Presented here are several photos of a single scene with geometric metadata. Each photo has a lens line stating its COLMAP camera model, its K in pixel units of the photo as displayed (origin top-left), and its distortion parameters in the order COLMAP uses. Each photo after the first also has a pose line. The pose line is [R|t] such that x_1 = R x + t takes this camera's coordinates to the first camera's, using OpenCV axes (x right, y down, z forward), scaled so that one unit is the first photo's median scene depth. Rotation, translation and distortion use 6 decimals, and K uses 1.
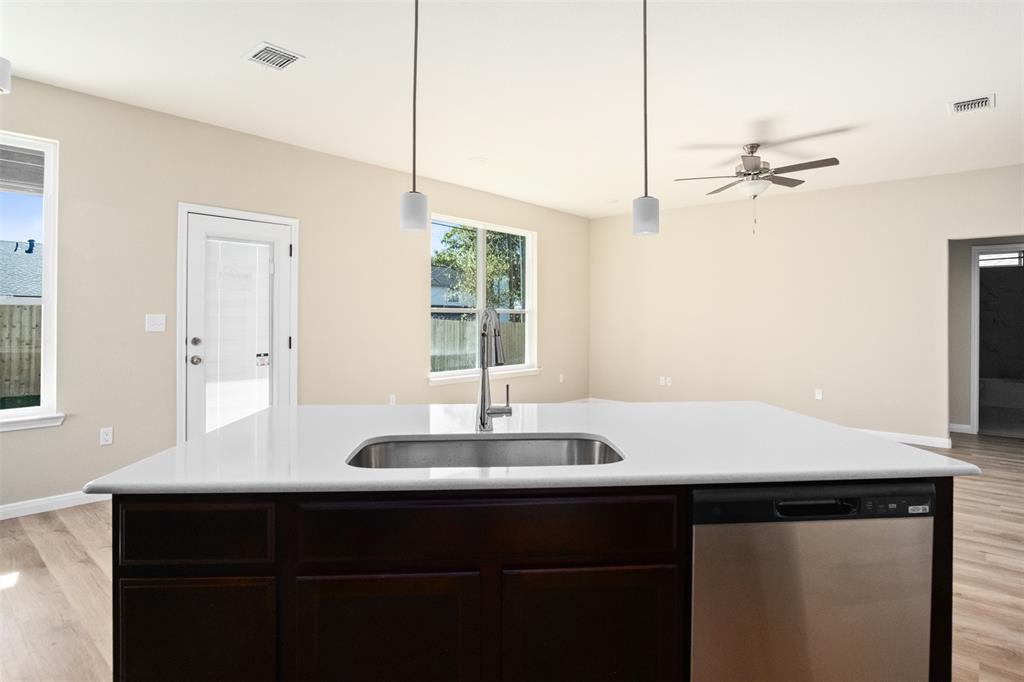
lens RADIAL K [[558.2, 0, 530.0], [0, 558.2, 317.2], [0, 0, 1]] dist [-0.030880, 0.007214]
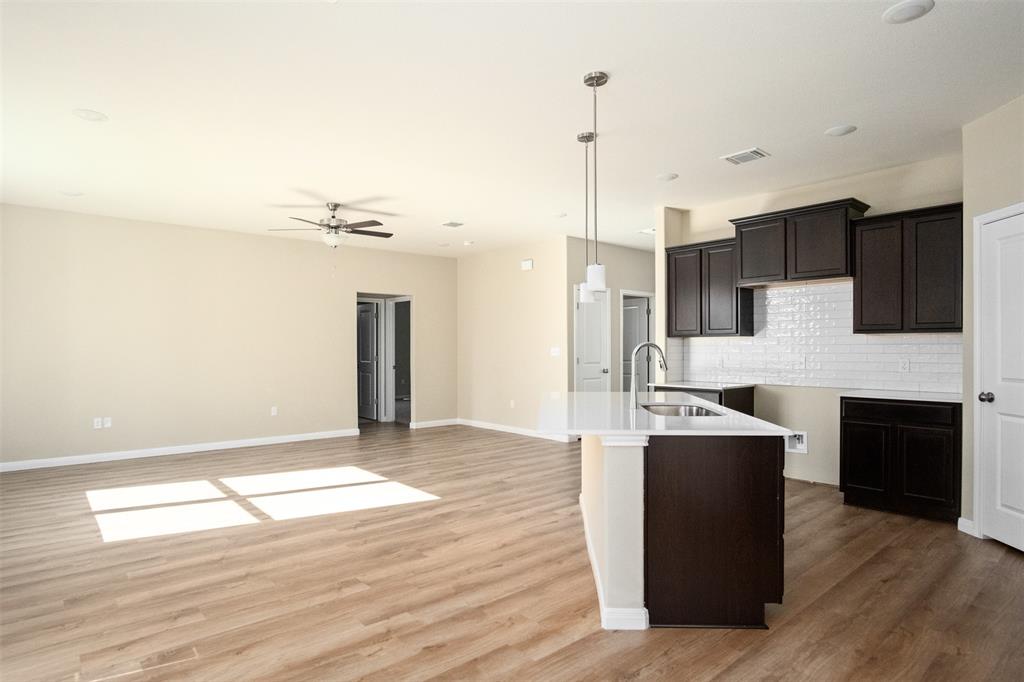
lens RADIAL K [[558.2, 0, 516.0], [0, 558.2, 345.4], [0, 0, 1]] dist [-0.030880, 0.007214]
pose [[0.154155, -0.003238, 0.988041, -0.834082], [0.002868, 0.999992, 0.002830, -0.004808], [-0.988043, 0.002398, 0.154163, 0.474599]]
